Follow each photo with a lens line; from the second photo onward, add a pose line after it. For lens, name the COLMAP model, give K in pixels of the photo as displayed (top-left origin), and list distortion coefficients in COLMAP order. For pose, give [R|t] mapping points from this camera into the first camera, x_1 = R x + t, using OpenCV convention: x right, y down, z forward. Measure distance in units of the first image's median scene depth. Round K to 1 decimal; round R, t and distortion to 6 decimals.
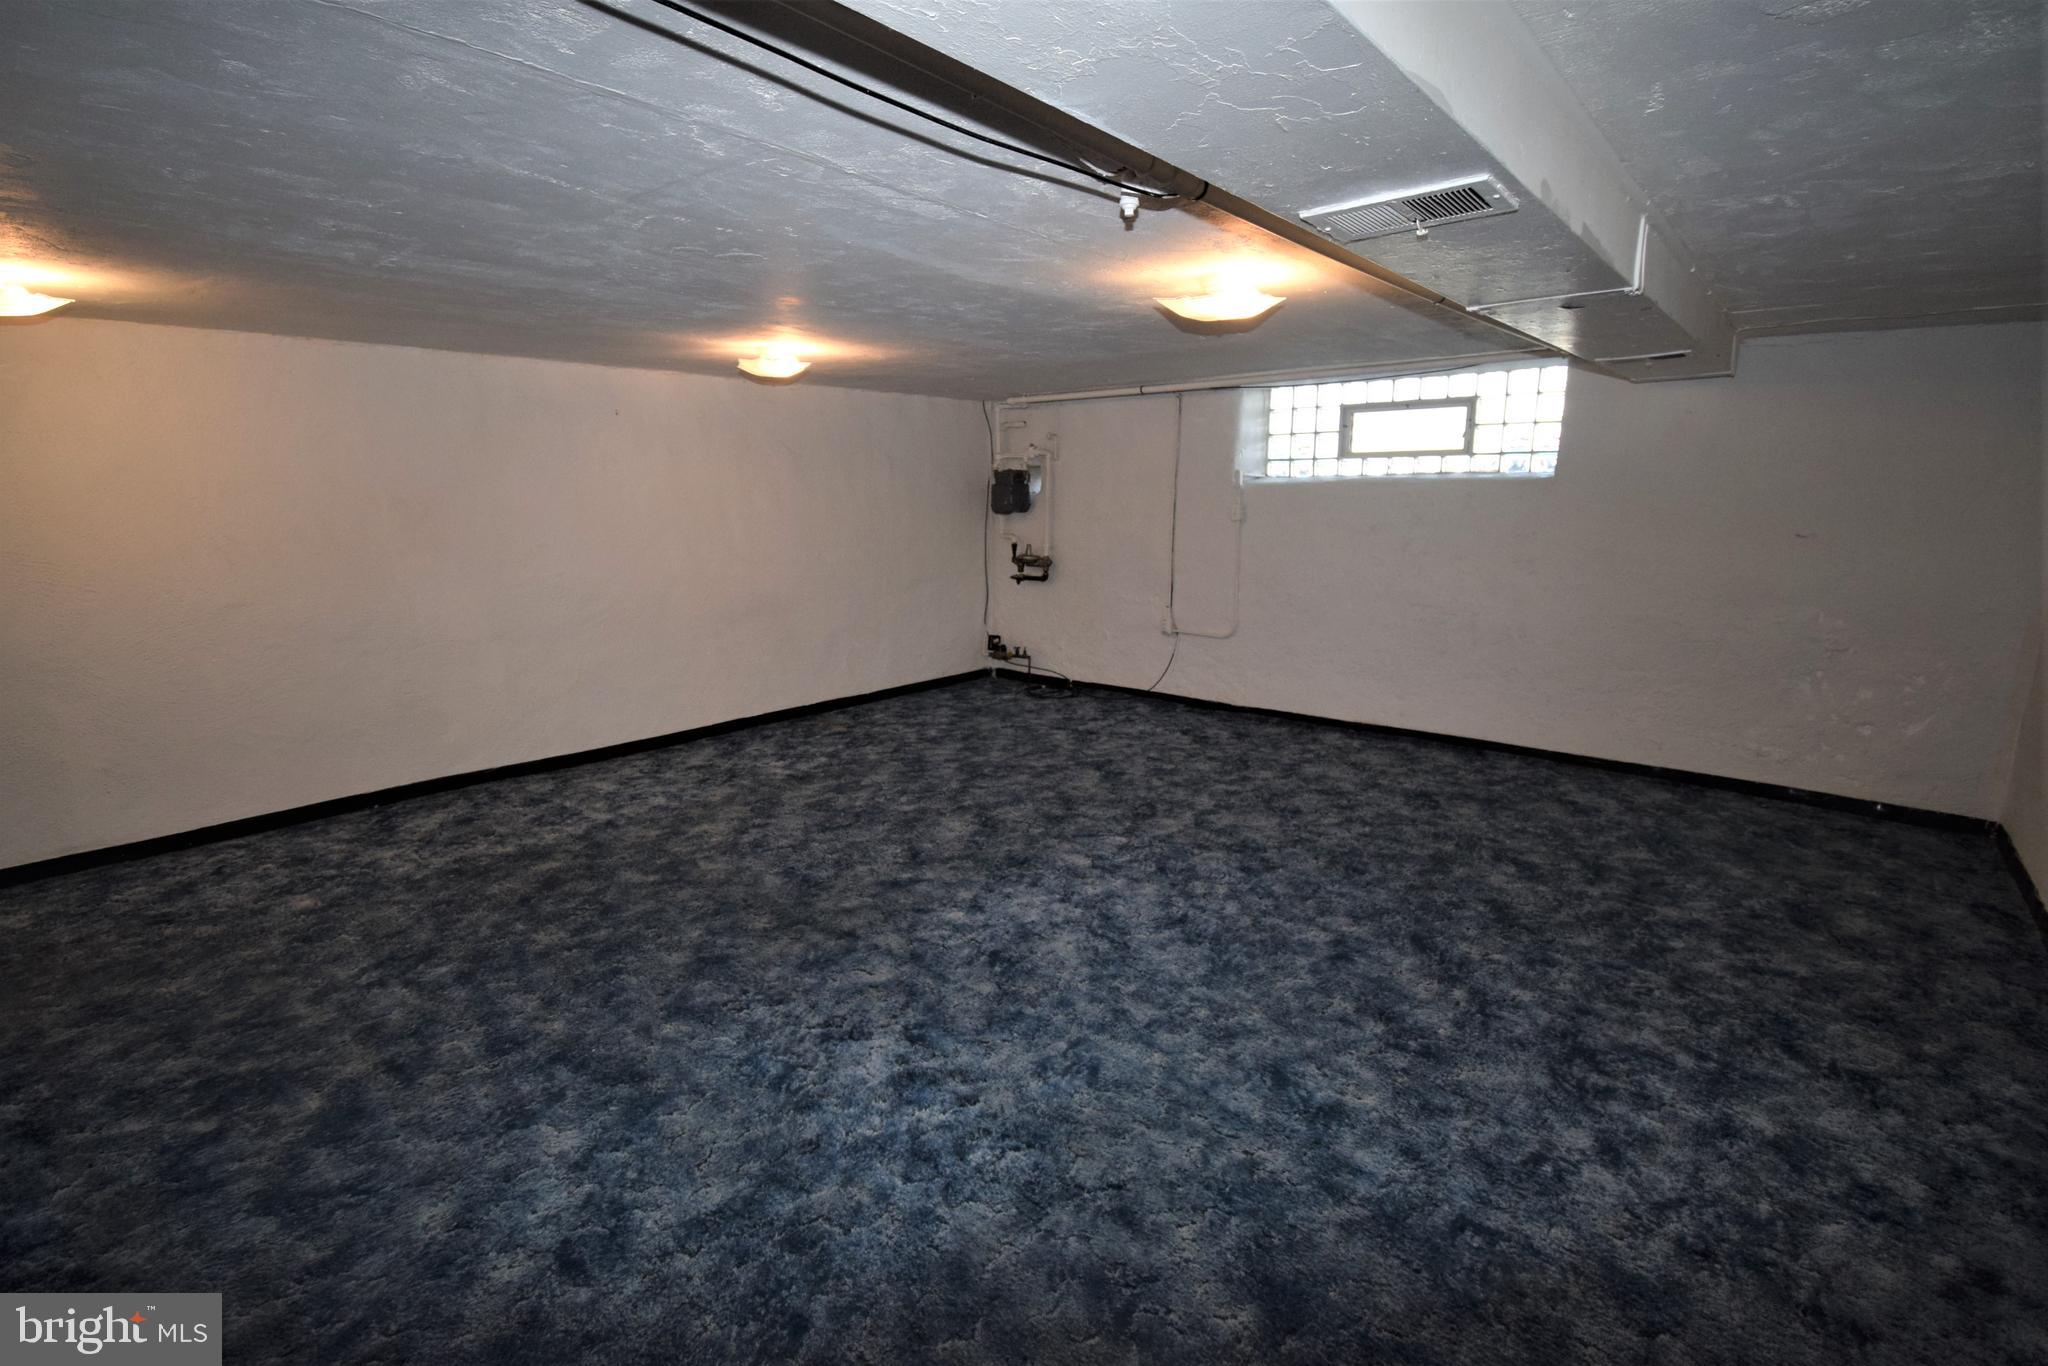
lens RADIAL K [[997.6, 0, 1024.0], [0, 997.6, 683.0], [0, 0, 1]] dist [0.025213, -0.024679]
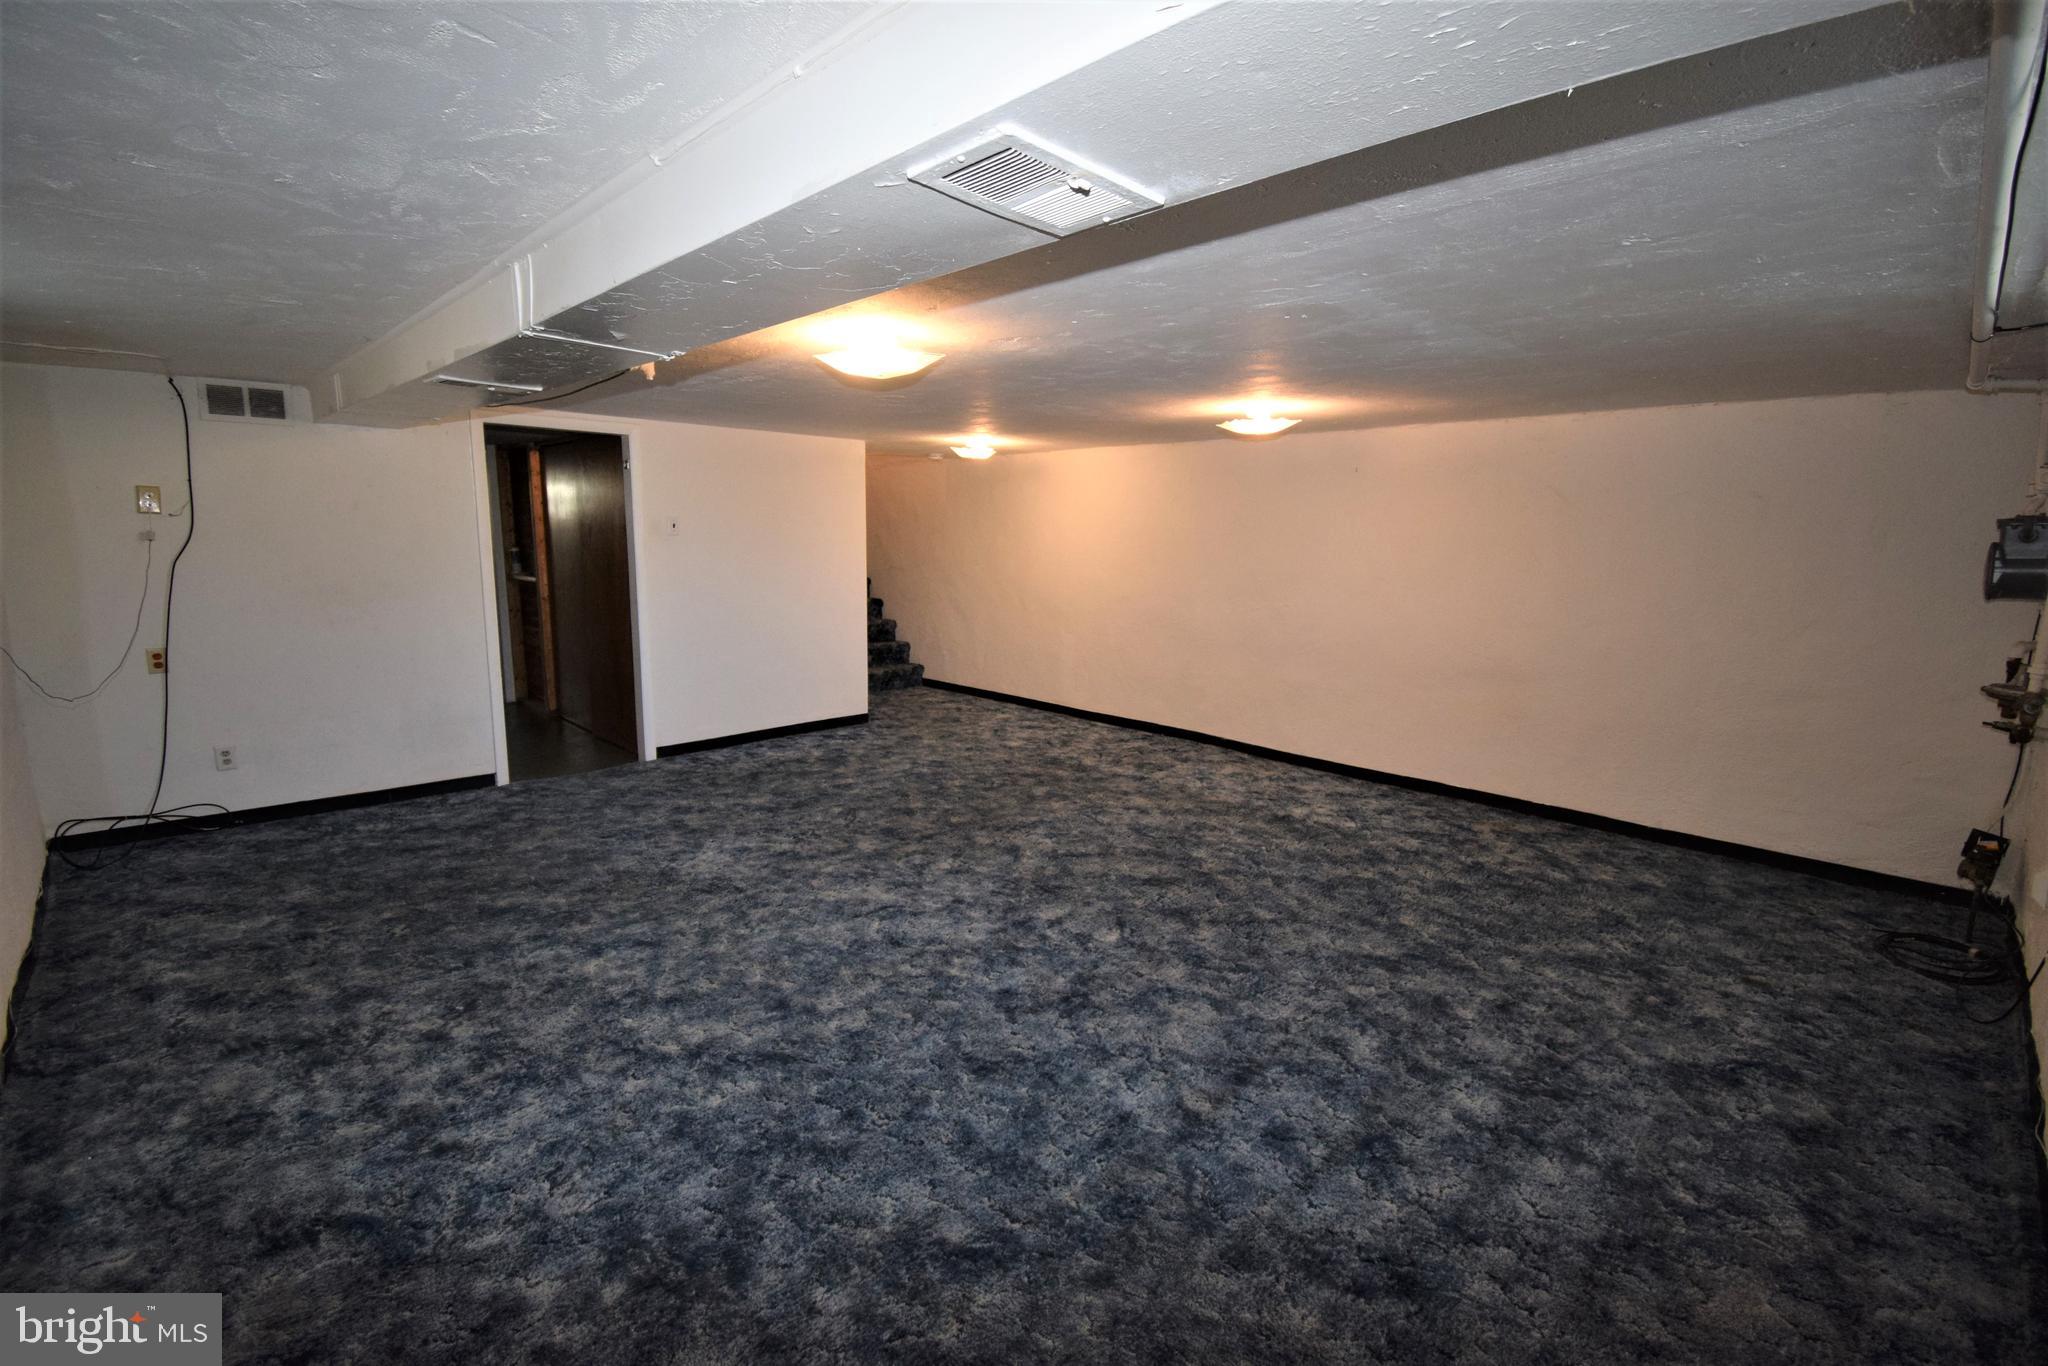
lens RADIAL K [[997.6, 0, 1024.0], [0, 997.6, 683.0], [0, 0, 1]] dist [0.025213, -0.024679]
pose [[-0.154183, 0.148858, -0.976764, 1.011613], [-0.203590, 0.962585, 0.178834, -0.213351], [0.966840, 0.226432, -0.118109, 1.087319]]
